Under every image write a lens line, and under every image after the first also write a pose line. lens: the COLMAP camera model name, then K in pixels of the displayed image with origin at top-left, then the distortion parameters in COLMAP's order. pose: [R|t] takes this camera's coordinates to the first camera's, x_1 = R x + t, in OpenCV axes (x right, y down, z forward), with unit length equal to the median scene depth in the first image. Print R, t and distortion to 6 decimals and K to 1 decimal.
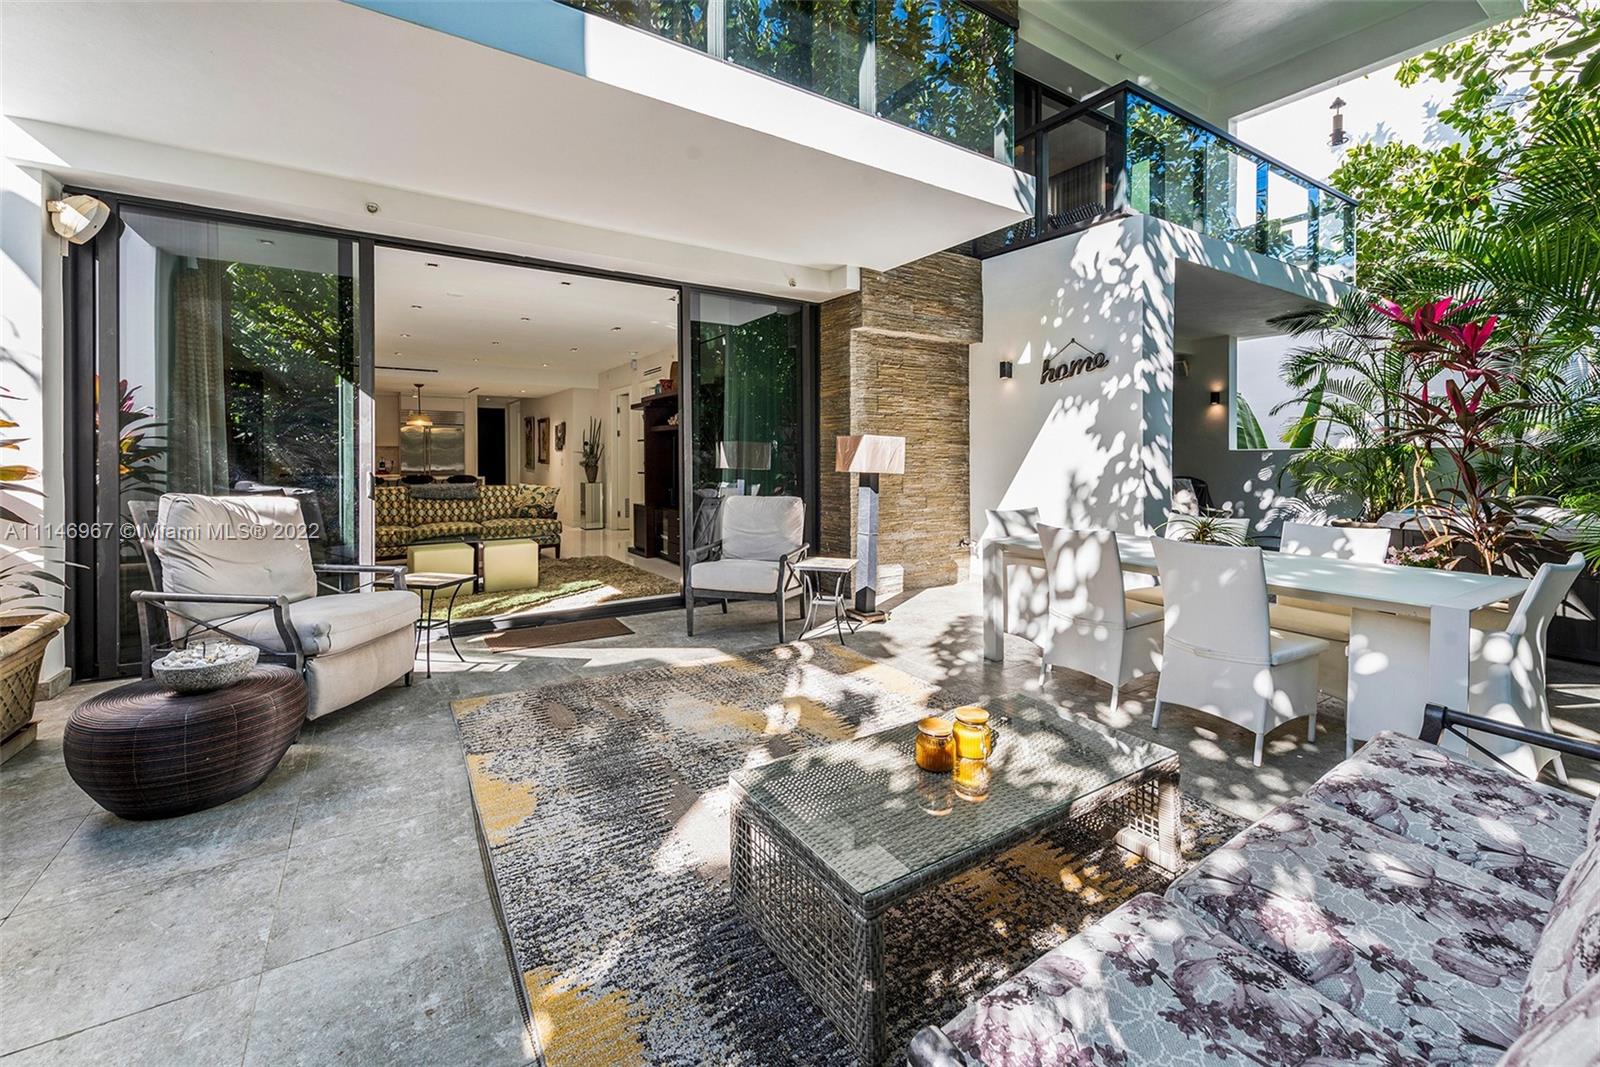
lens RADIAL K [[666.2, 0, 800.0], [0, 666.2, 455.7], [0, 0, 1]] dist [0.009596, -0.000156]
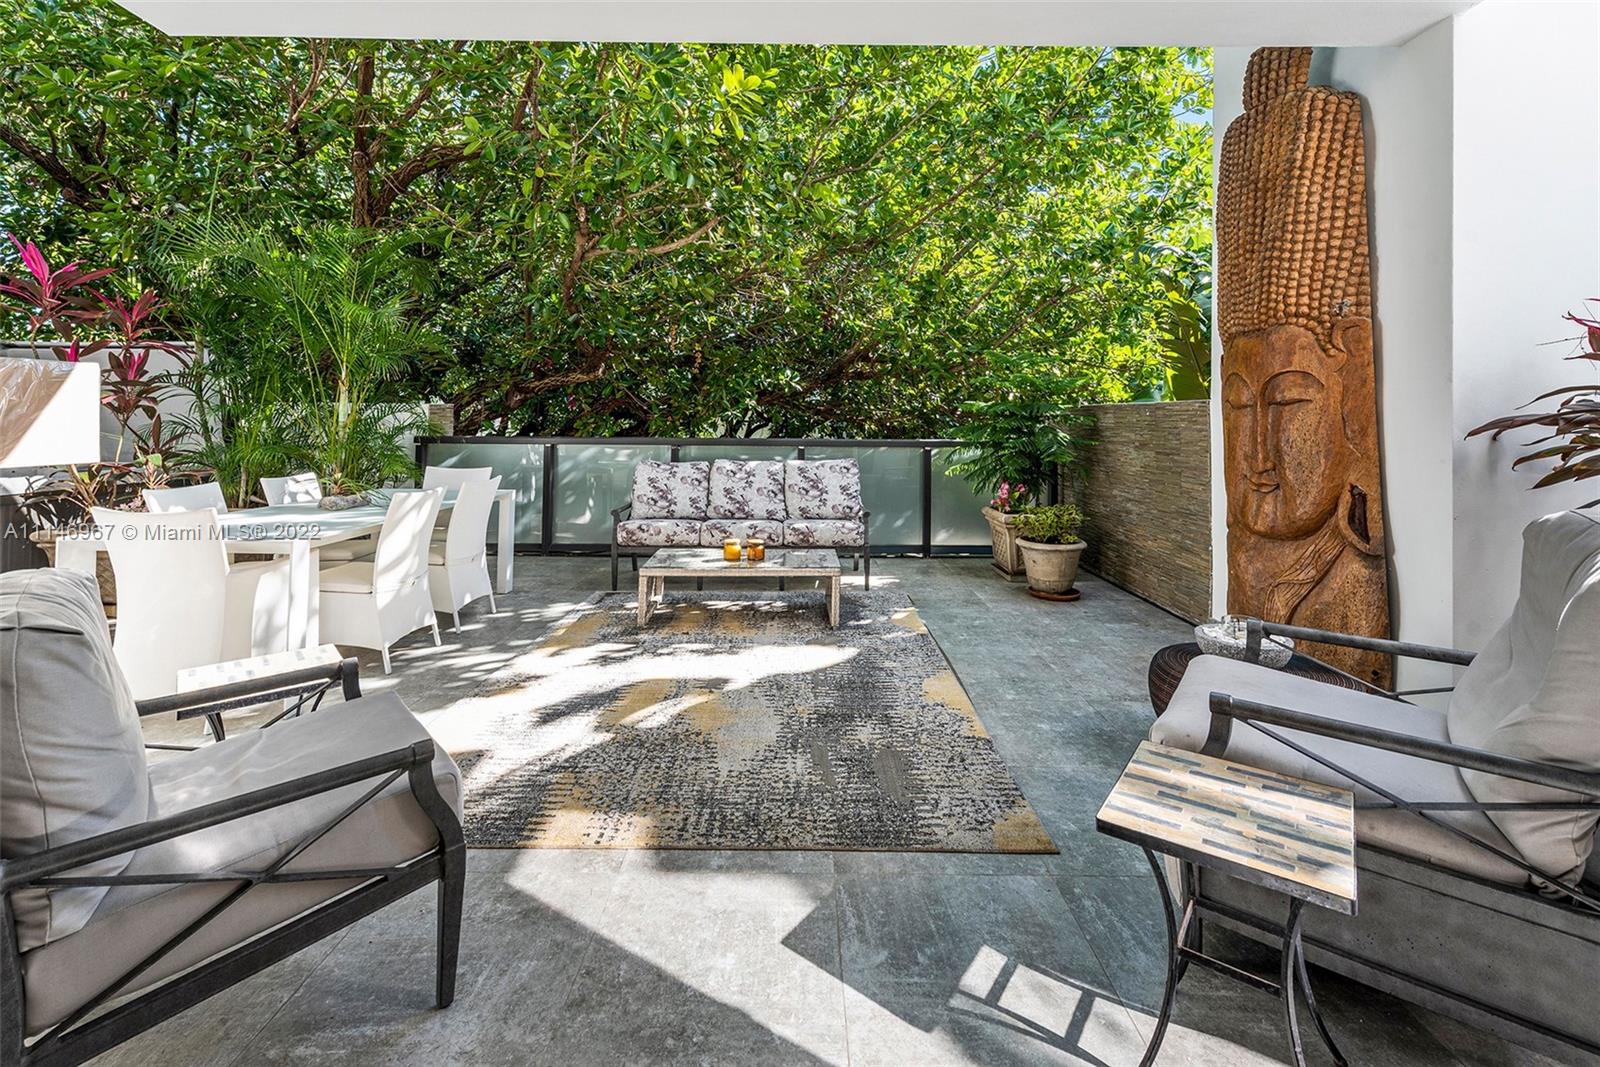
lens RADIAL K [[681.1, 0, 803.0], [0, 681.1, 405.7], [0, 0, 1]] dist [0.007282, -0.000236]
pose [[-0.846172, -0.000606, 0.532910, -0.393357], [-0.011505, 0.999787, -0.017130, -0.003712], [-0.532786, -0.020625, -0.845998, 0.981891]]
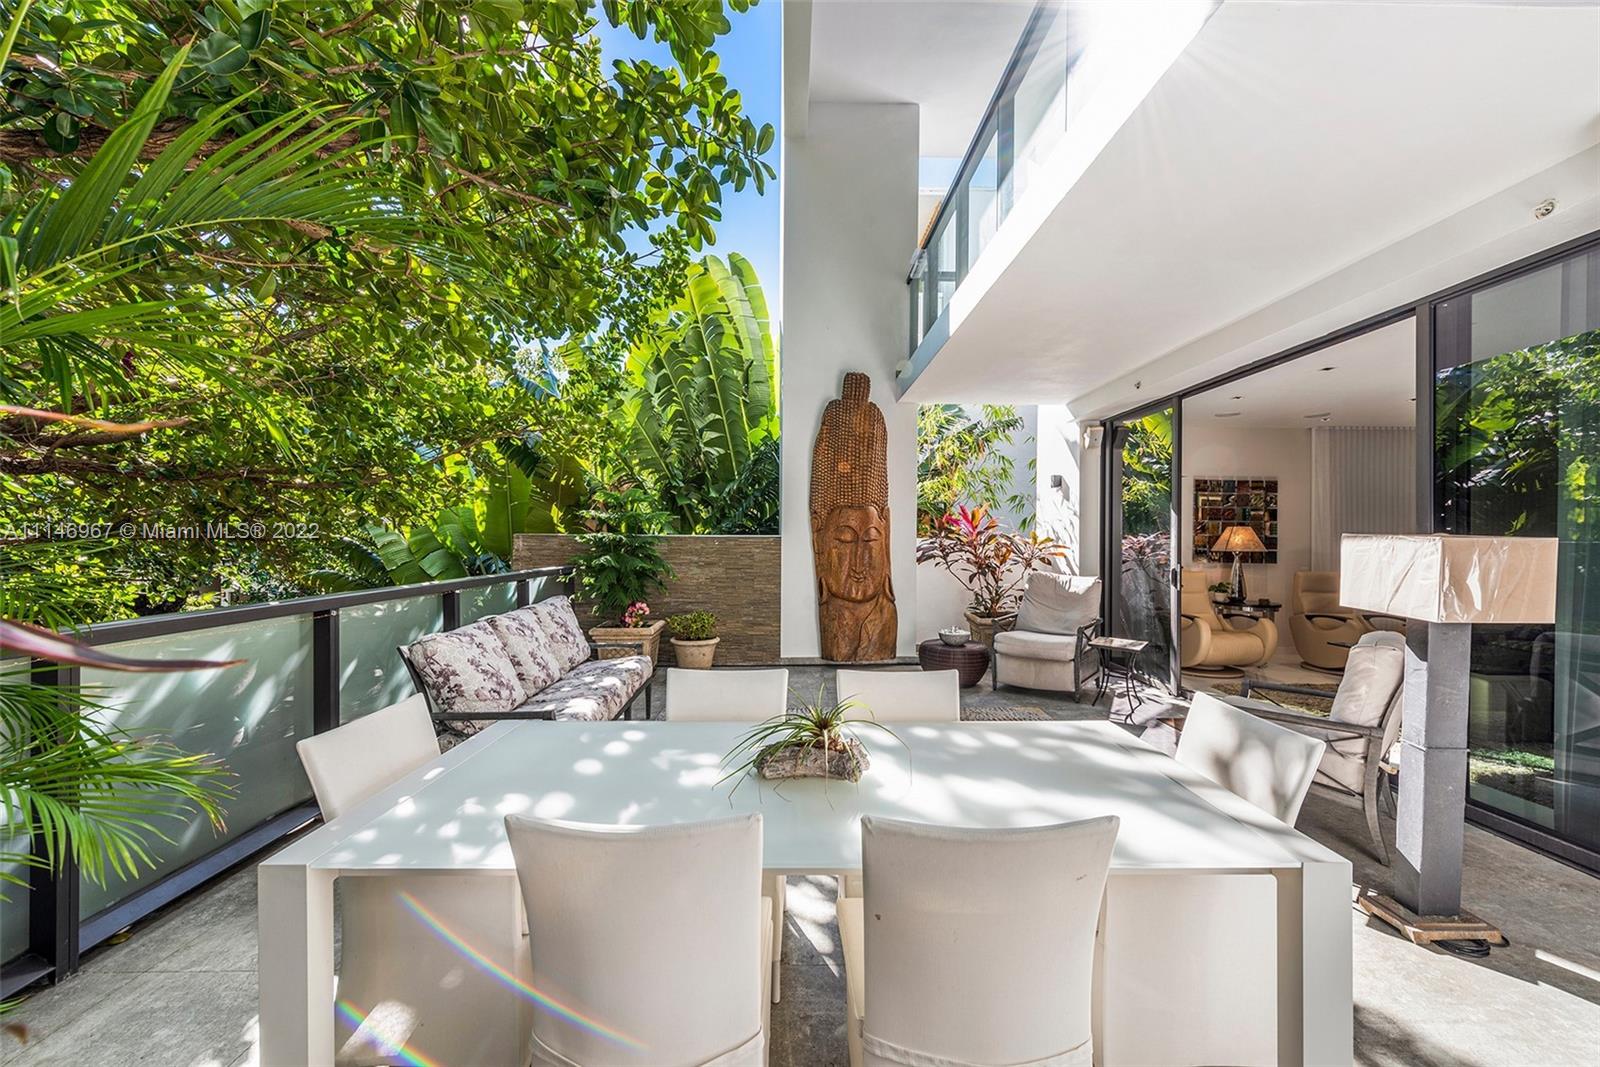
lens RADIAL K [[634.3, 0, 800.0], [0, 634.3, 533.5], [0, 0, 1]] dist [0.012410, -0.000050]
pose [[-0.539198, -0.009899, -0.842121, 0.665904], [-0.003908, 0.999950, -0.009252, -0.024743], [0.842170, -0.001697, -0.539209, 0.831241]]
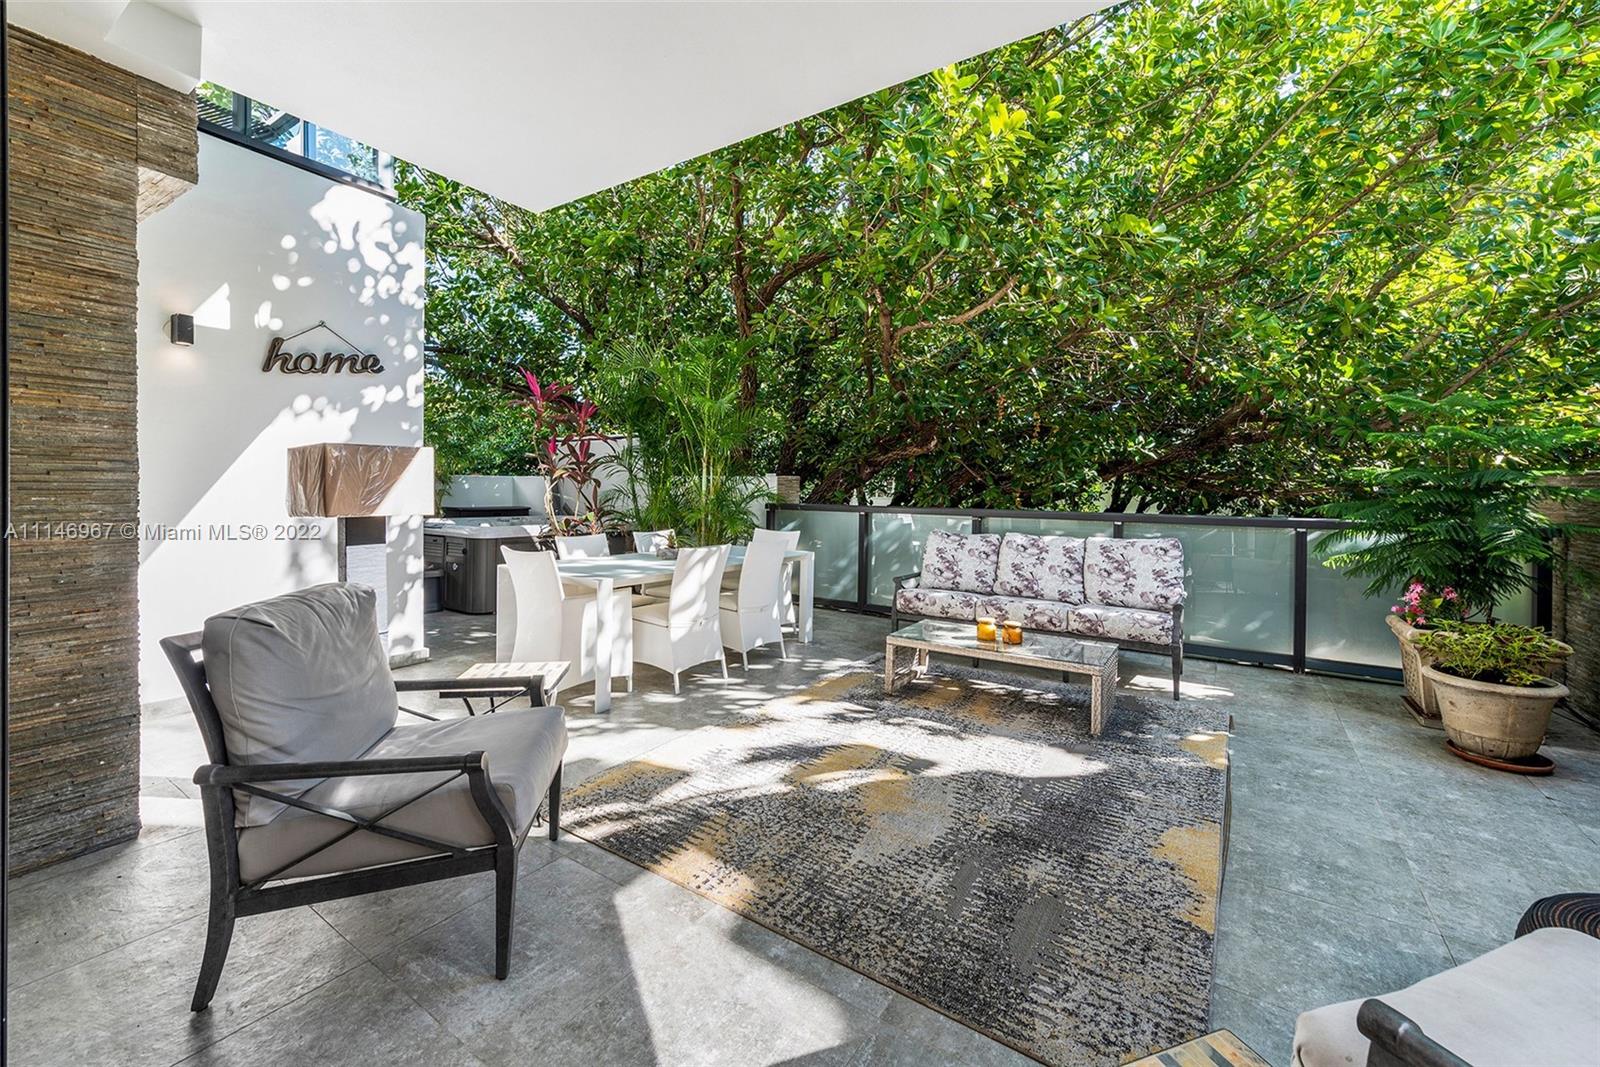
lens RADIAL K [[649.0, 0, 804.1], [0, 649.0, 486.3], [0, 0, 1]] dist [0.015563, -0.006468]
pose [[-0.408346, -0.009164, 0.912781, -0.465119], [-0.014191, 0.999892, 0.003690, -0.004472], [-0.912717, -0.011447, -0.408432, 0.826255]]
